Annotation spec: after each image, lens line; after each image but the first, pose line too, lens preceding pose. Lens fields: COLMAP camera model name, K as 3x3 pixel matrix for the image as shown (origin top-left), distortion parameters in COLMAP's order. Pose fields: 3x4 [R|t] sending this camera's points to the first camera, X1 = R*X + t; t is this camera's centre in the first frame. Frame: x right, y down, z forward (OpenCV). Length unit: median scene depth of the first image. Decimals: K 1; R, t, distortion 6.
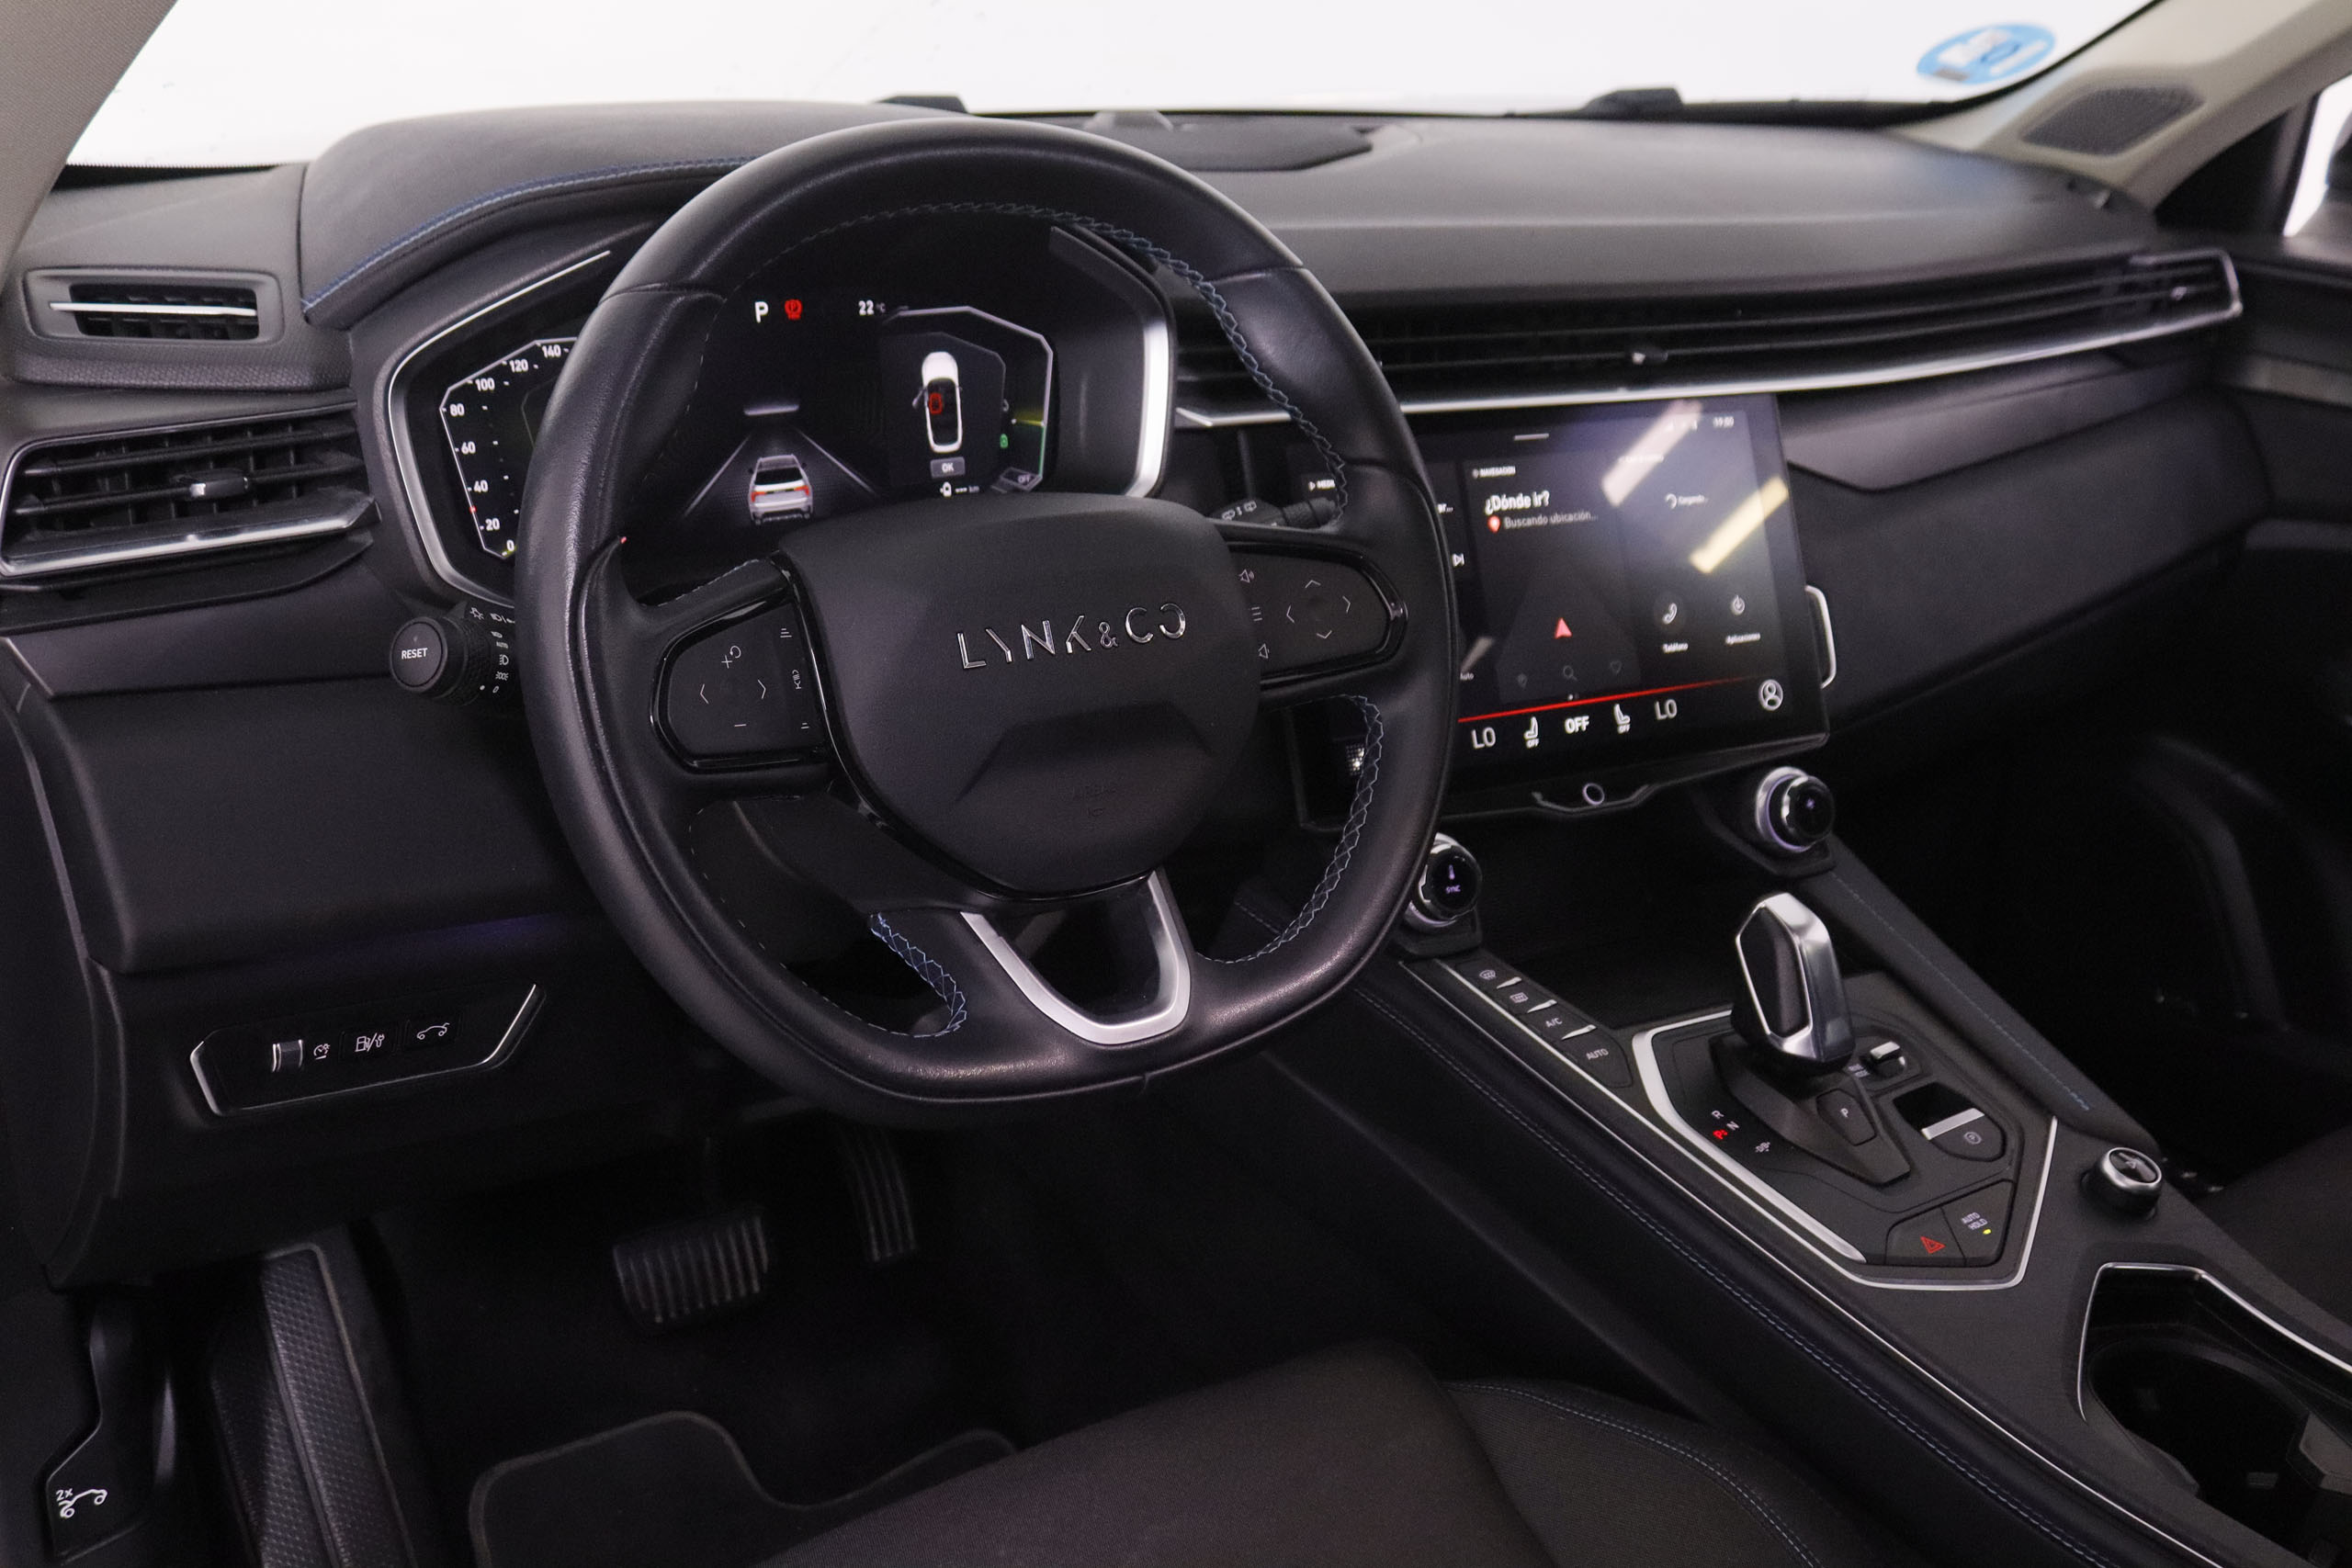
lens RADIAL K [[2275.7, 0, 1230.3], [0, 2275.7, 709.6], [0, 0, 1]] dist [-0.101947, 0.000000]
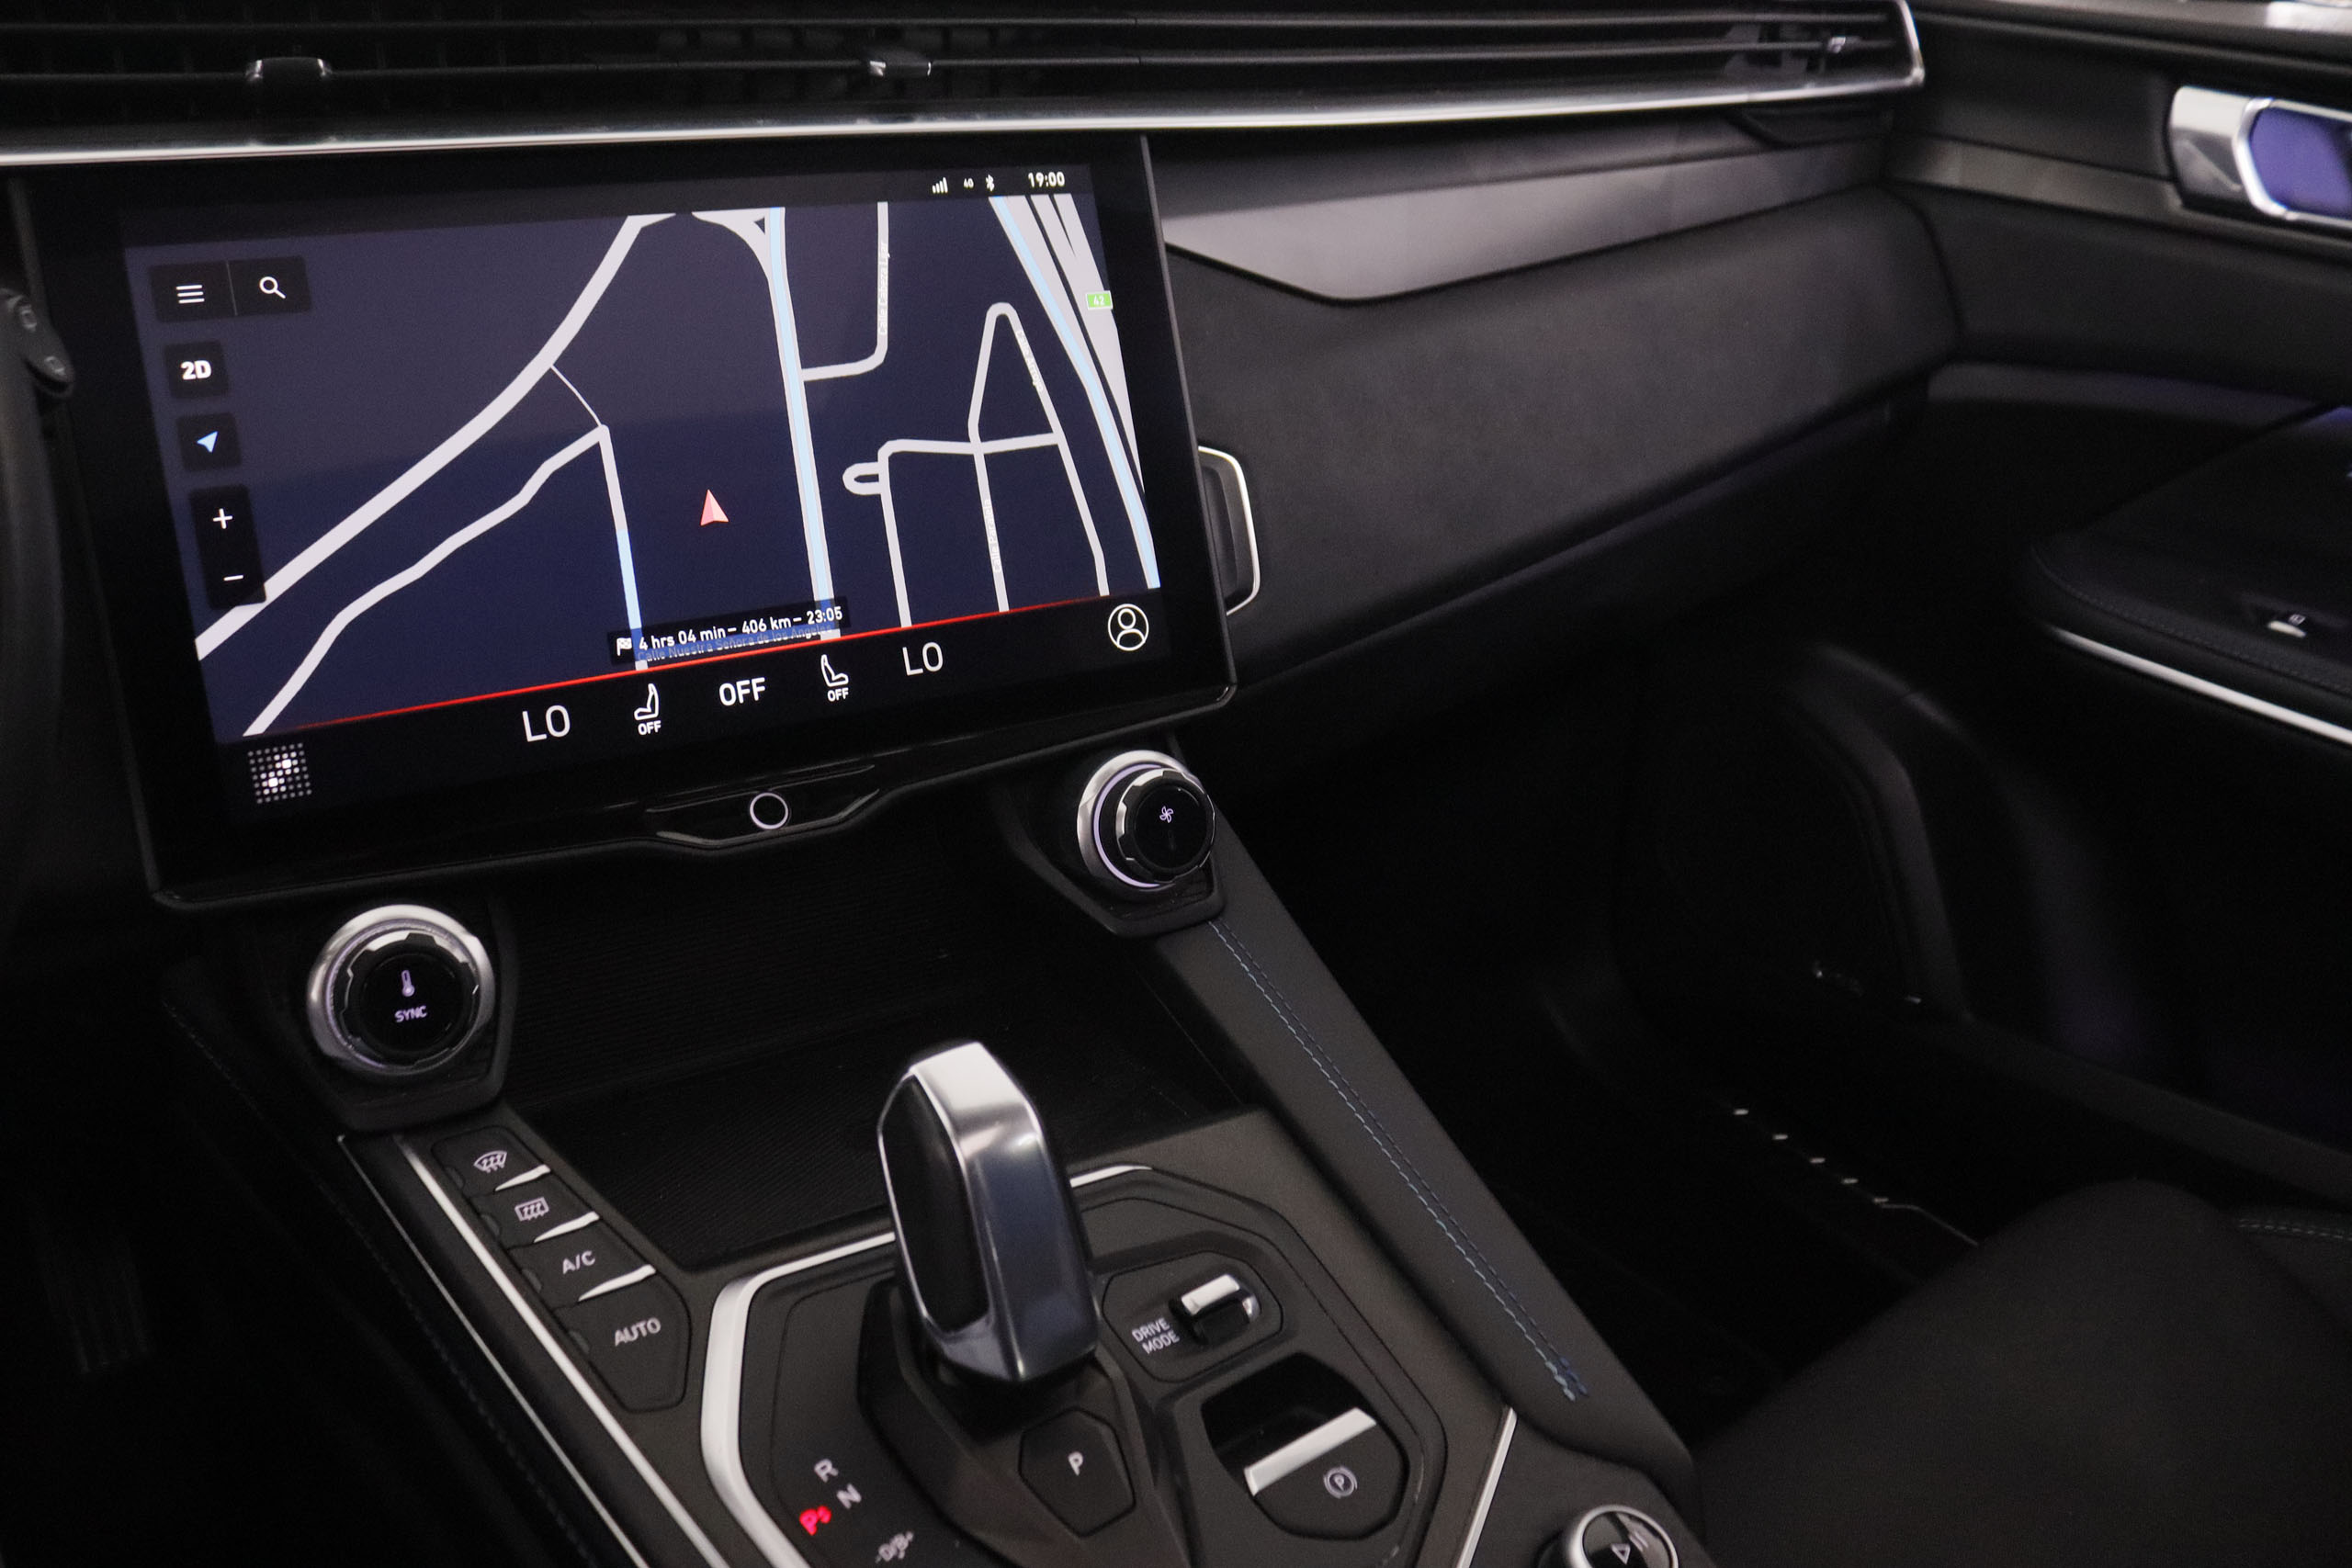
lens RADIAL K [[1920.8, 0, 1193.6], [0, 1920.8, 747.3], [0, 0, 1]] dist [-0.143617, 0.030854]
pose [[0.999211, -0.013885, 0.037217, 0.247339], [0.010412, 0.995710, 0.091947, -0.022675], [-0.038334, -0.091487, 0.995068, 0.500678]]
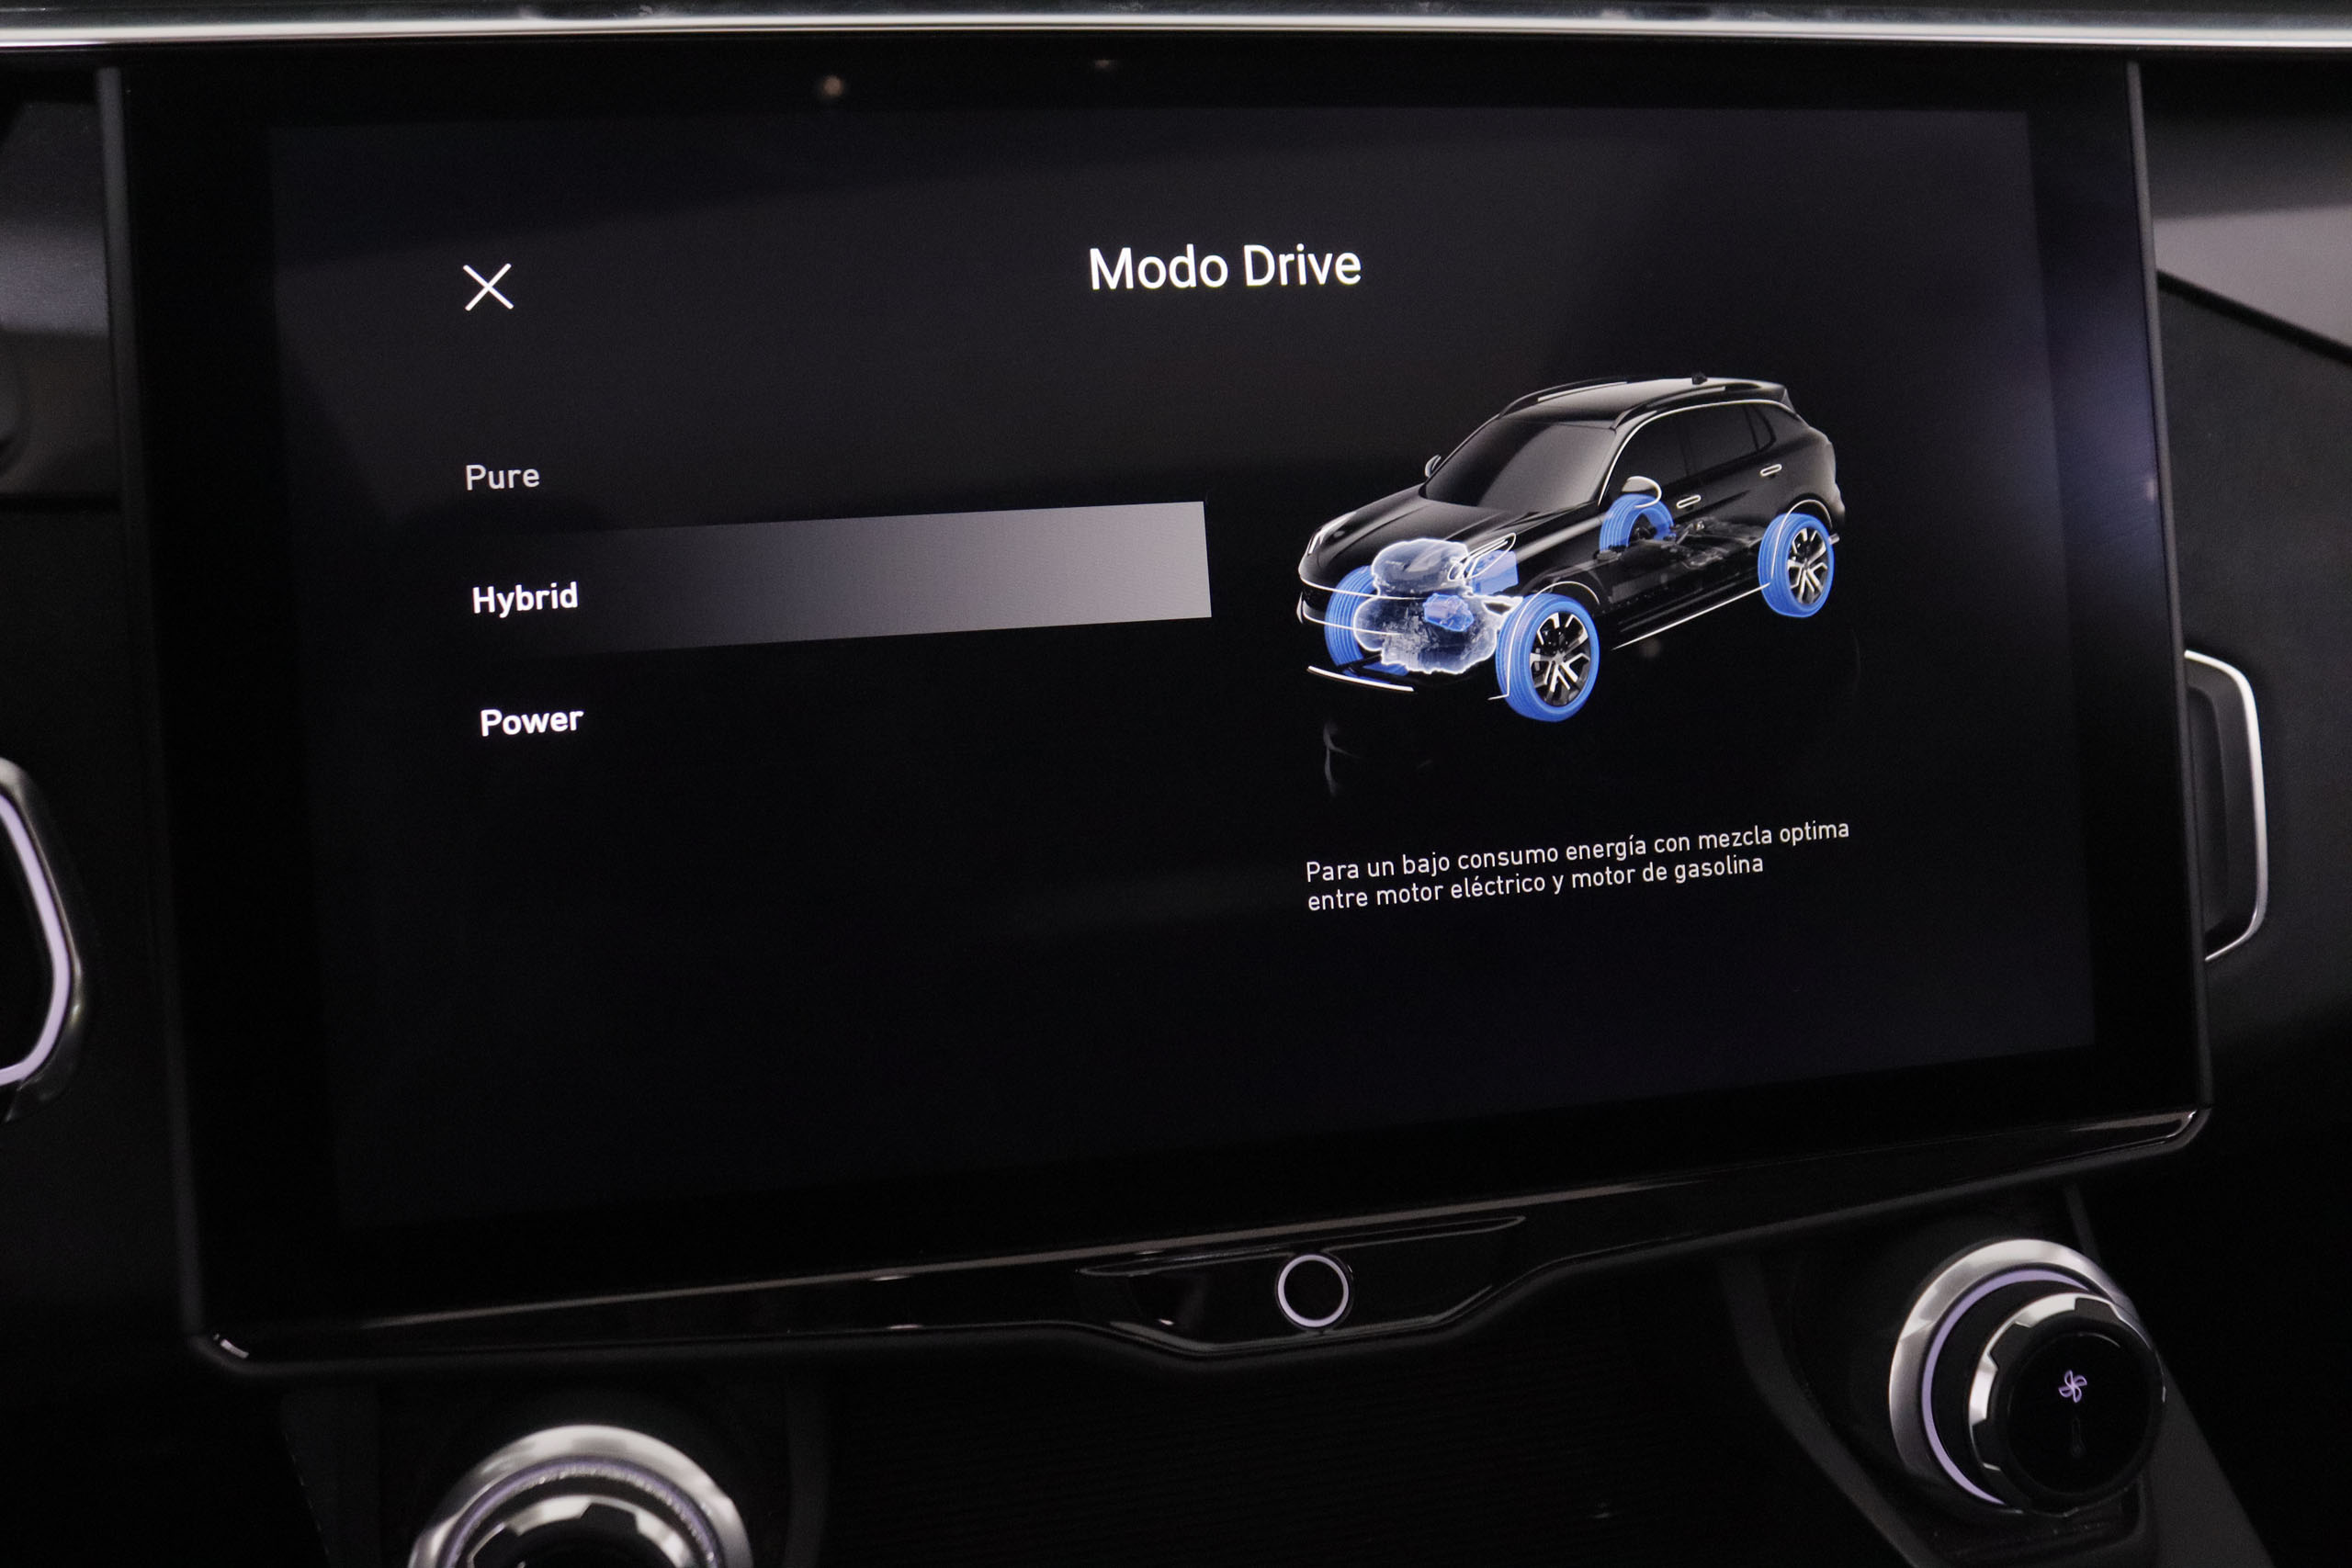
lens RADIAL K [[2275.7, 0, 1167.5], [0, 2275.7, 757.8], [0, 0, 1]] dist [-0.101947, 0.000000]
pose [[0.954368, 0.086758, -0.285754, 0.220218], [-0.070238, 0.995238, 0.067582, -0.054587], [0.290257, -0.044427, 0.955917, 0.688438]]
